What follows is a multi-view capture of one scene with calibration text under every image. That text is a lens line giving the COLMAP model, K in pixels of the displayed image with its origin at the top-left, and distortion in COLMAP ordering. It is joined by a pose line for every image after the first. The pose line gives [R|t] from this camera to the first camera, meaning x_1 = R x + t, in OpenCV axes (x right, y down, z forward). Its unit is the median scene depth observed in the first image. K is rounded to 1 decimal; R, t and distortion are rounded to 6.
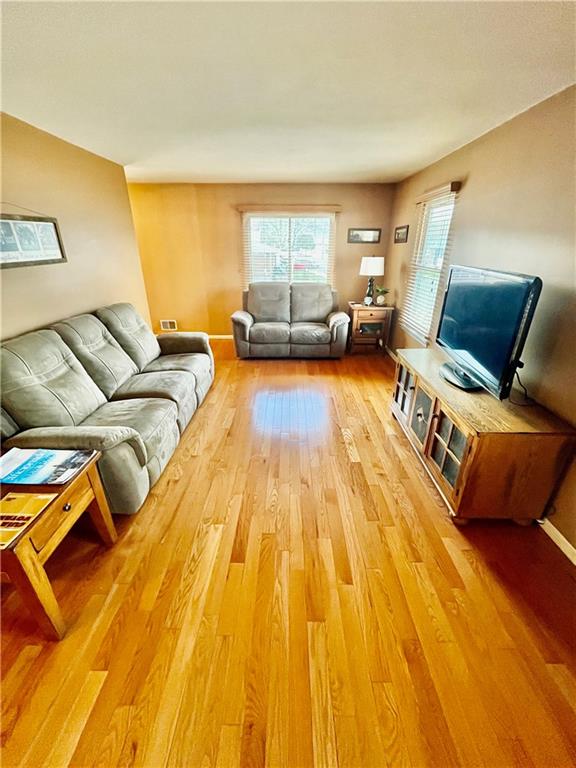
lens RADIAL K [[310.1, 0, 290.8], [0, 310.1, 380.6], [0, 0, 1]] dist [-0.002034, -0.000916]
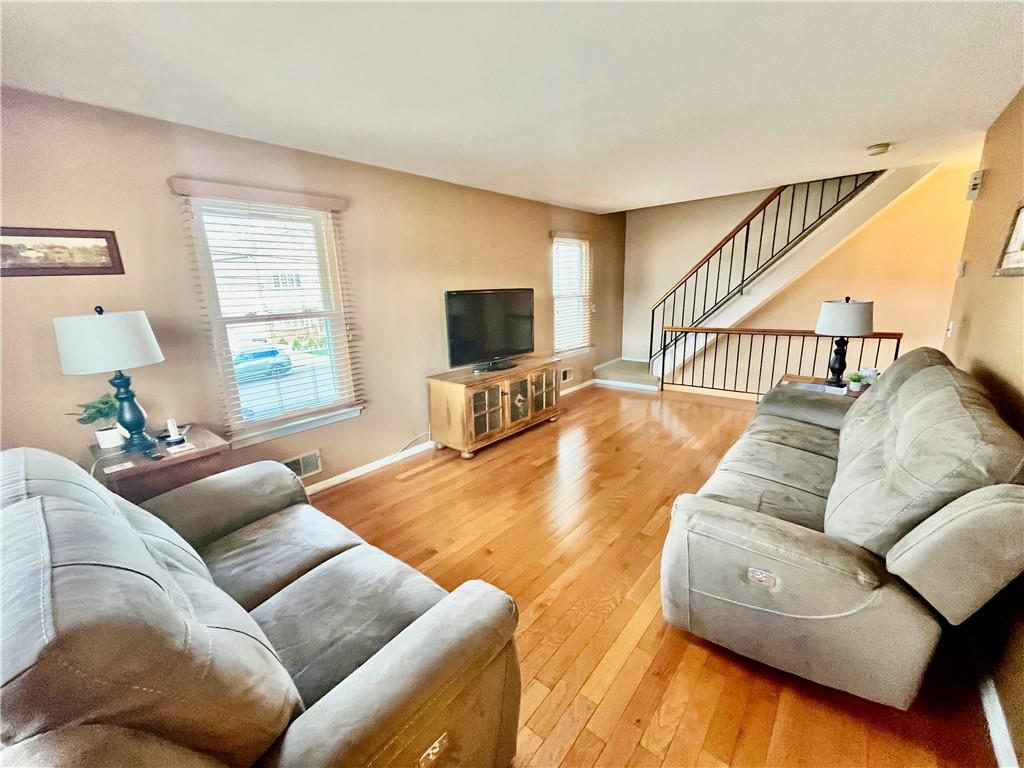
lens RADIAL K [[413.5, 0, 504.4], [0, 413.5, 389.2], [0, 0, 1]] dist [-0.002034, -0.000916]
pose [[-0.761638, -0.124667, 0.635898, -0.699456], [0.296909, 0.805111, 0.513460, -0.940985], [-0.575980, 0.579874, -0.576189, 2.295052]]
